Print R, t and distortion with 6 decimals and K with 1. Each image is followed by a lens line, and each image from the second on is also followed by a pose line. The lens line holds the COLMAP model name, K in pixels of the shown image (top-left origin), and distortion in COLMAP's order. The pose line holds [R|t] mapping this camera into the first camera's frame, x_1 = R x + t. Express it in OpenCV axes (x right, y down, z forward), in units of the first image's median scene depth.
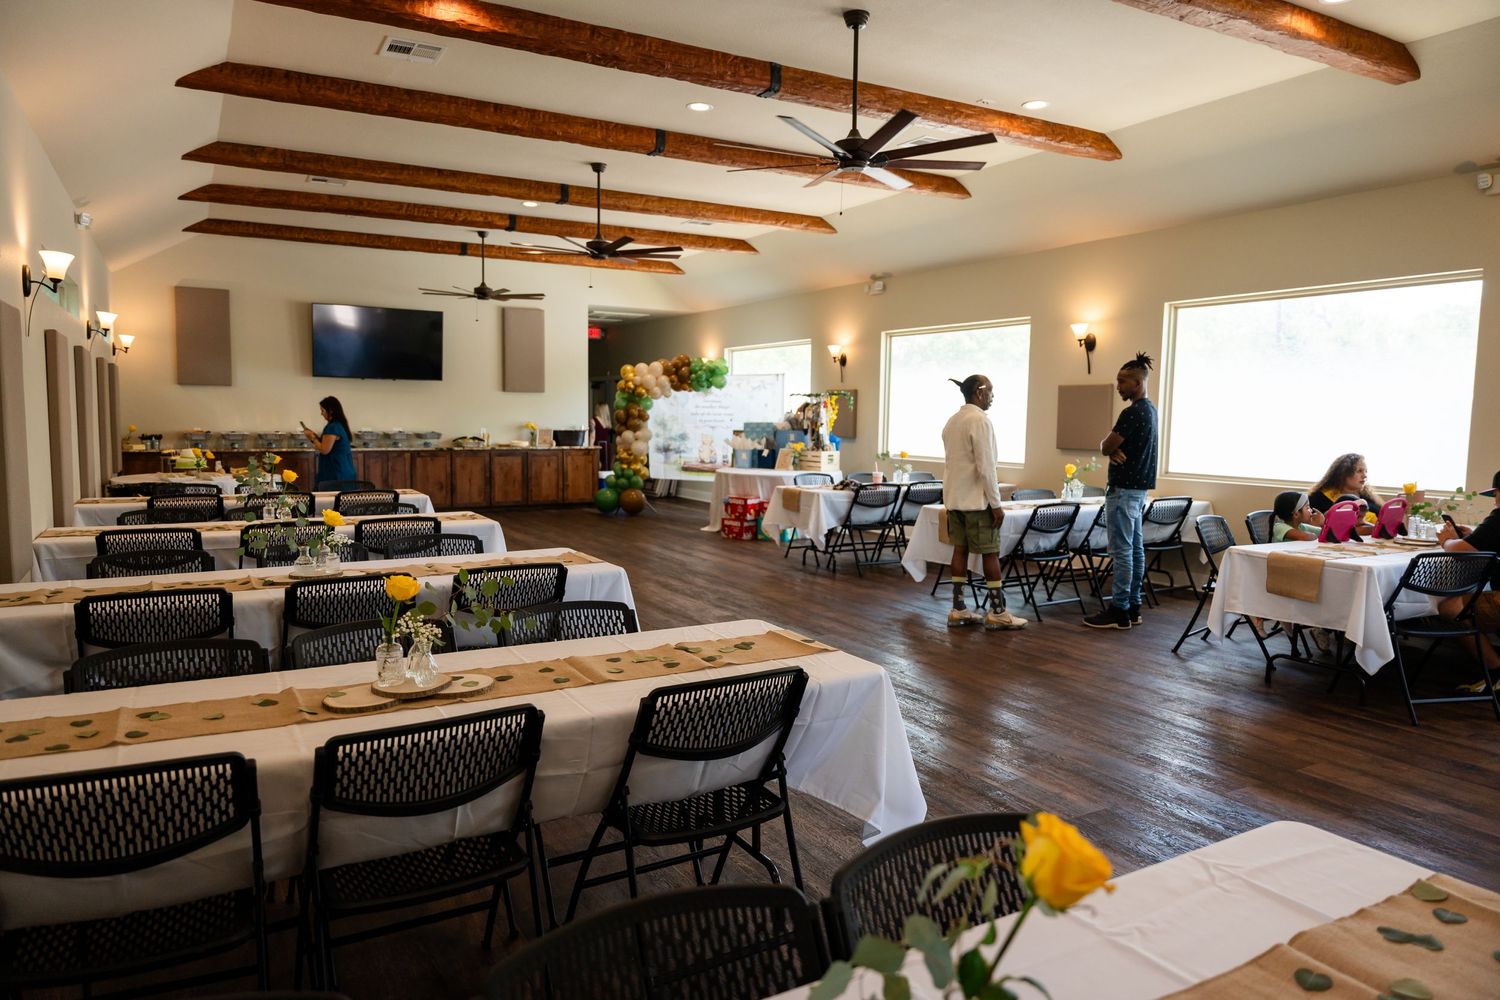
lens RADIAL K [[987.7, 0, 749.5], [0, 987.7, 500.9], [0, 0, 1]] dist [0.001279, 0.000099]
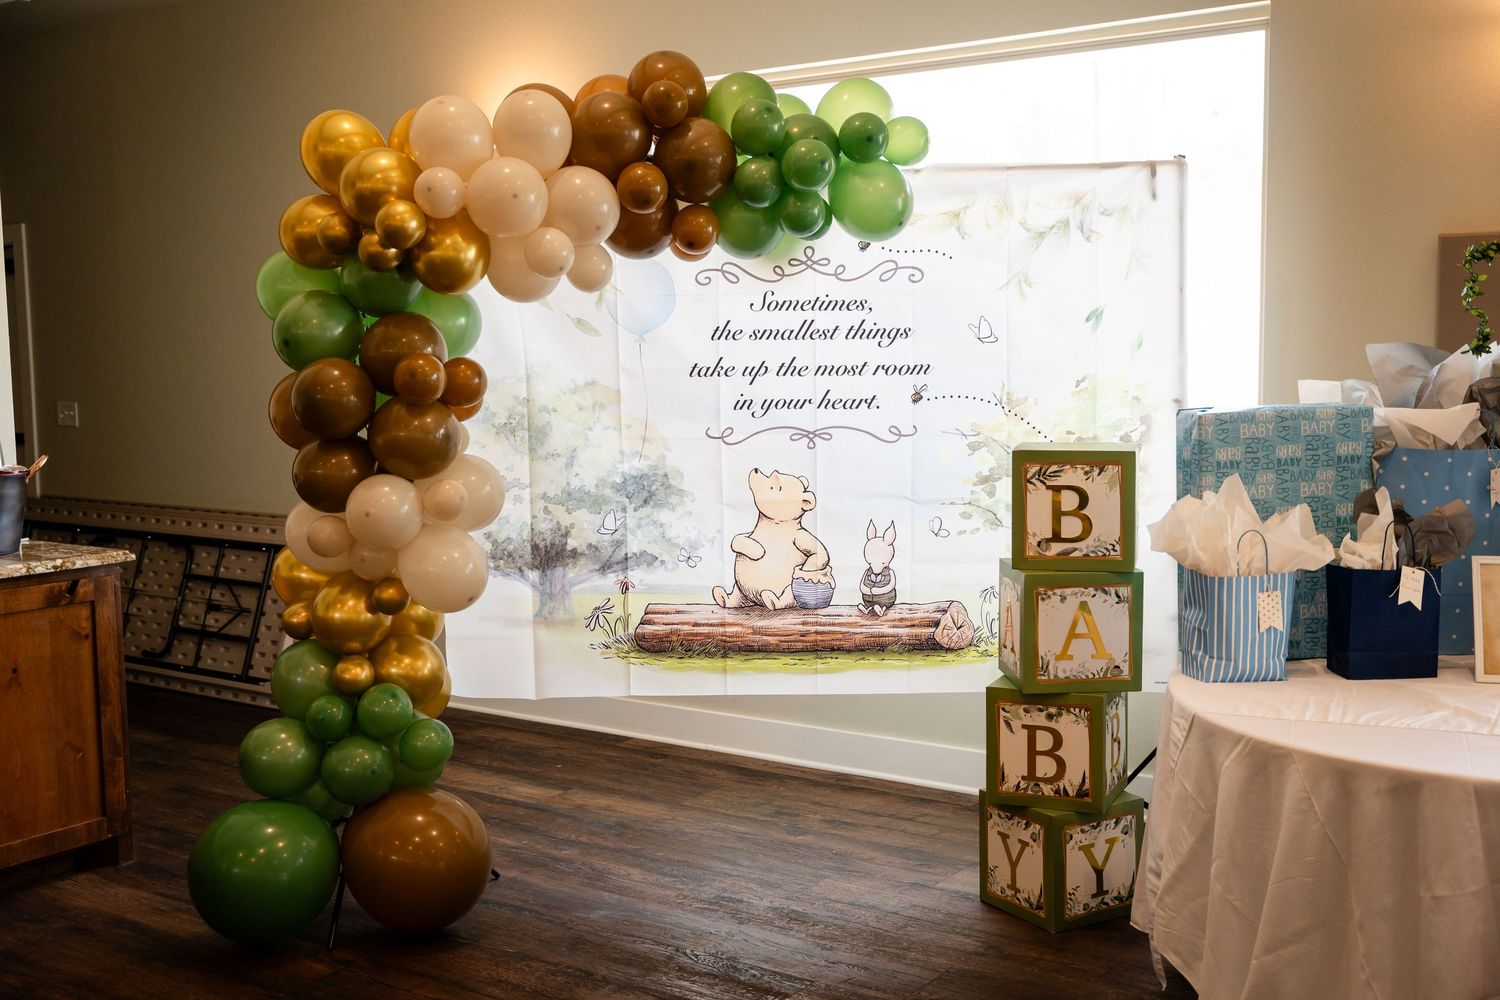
lens RADIAL K [[1597.5, 0, 753.4], [0, 1597.5, 497.5], [0, 0, 1]] dist [0.117998, 0.000000]
pose [[0.904307, -0.067786, 0.421466, -0.185133], [0.062672, 0.997696, 0.025991, -0.070796], [-0.422256, 0.002911, 0.906472, 0.708357]]
